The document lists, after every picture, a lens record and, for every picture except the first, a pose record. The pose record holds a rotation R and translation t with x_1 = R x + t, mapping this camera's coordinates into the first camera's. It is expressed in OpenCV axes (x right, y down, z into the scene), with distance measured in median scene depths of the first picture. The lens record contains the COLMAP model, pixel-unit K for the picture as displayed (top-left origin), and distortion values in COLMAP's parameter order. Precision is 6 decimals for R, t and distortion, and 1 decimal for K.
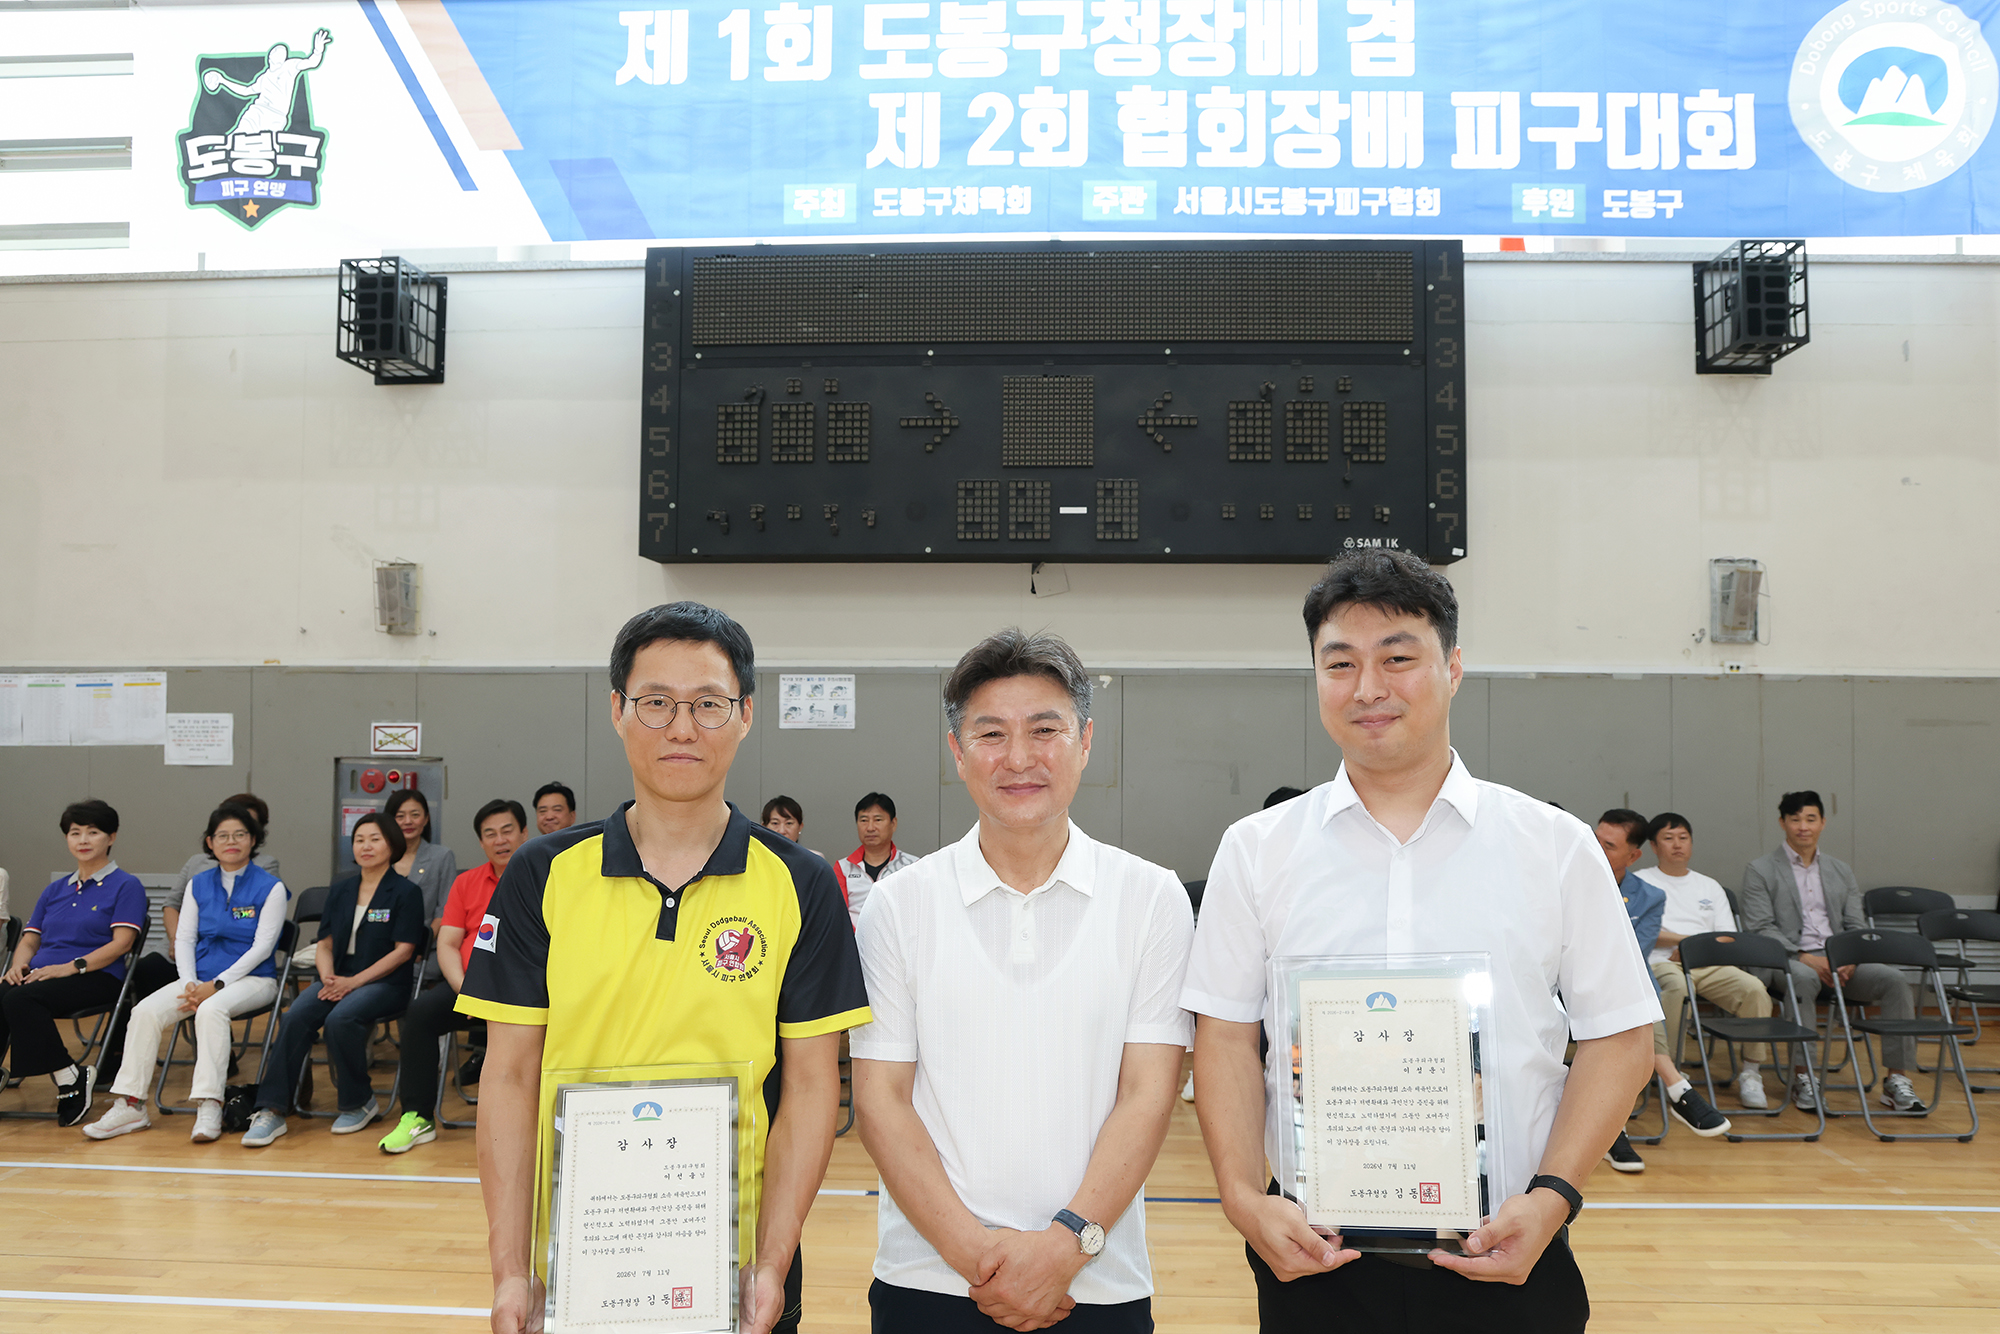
lens RADIAL K [[1449.9, 0, 1020.0], [0, 1449.9, 714.5], [0, 0, 1]] dist [-0.111831, 0.069960]
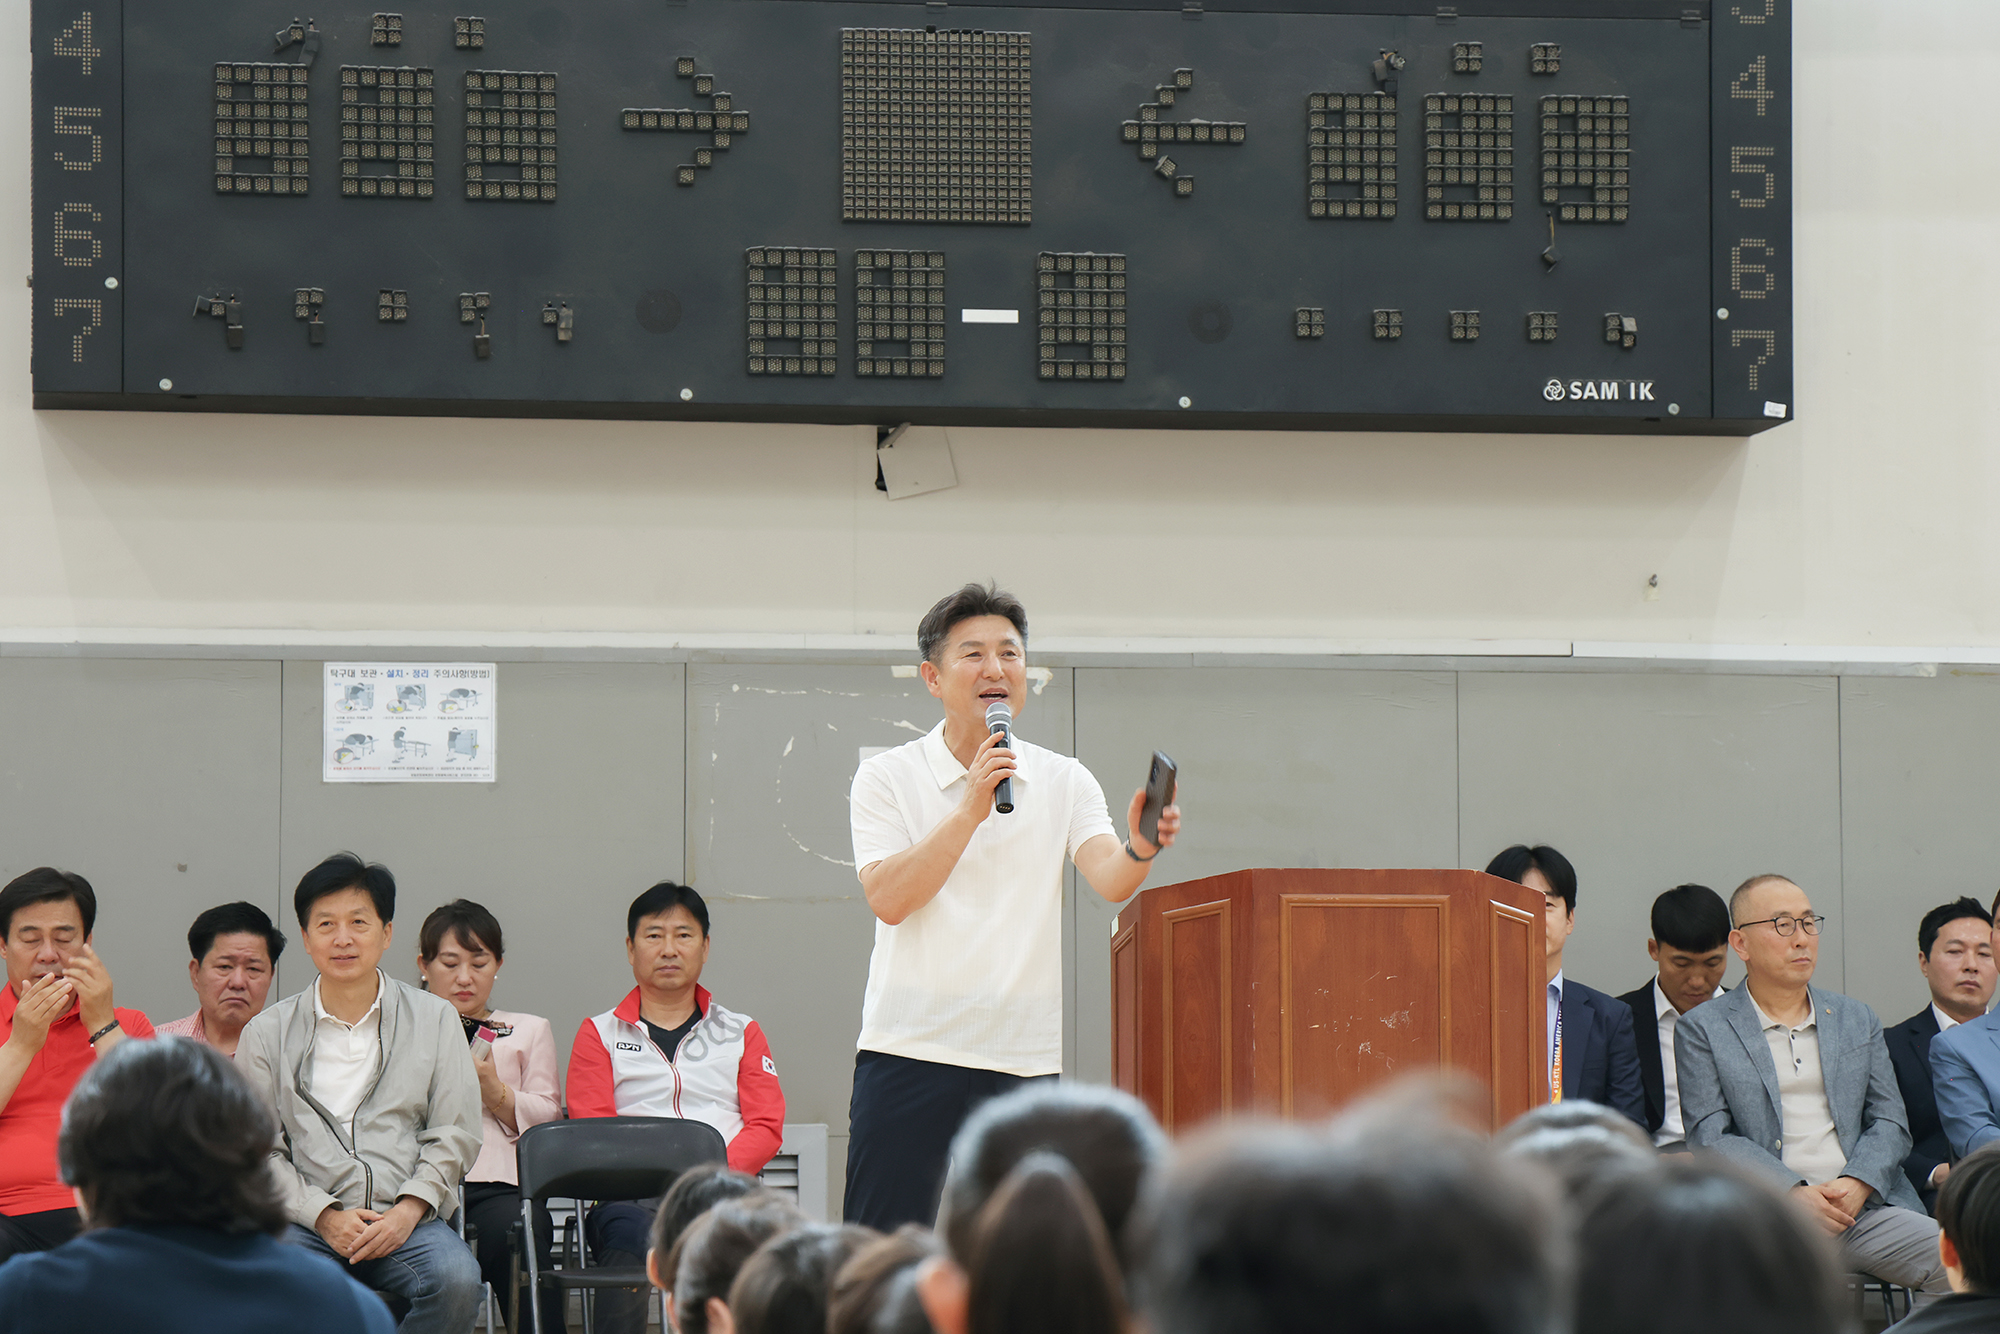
lens RADIAL K [[5623.1, 0, 1030.4], [0, 5623.1, 663.6], [0, 0, 1]] dist [0.495966, 0.327476]
pose [[0.980455, 0.004996, 0.196679, -0.315324], [0.008190, 0.997775, -0.066173, 0.096138], [-0.196572, 0.066490, 0.978232, -0.812925]]
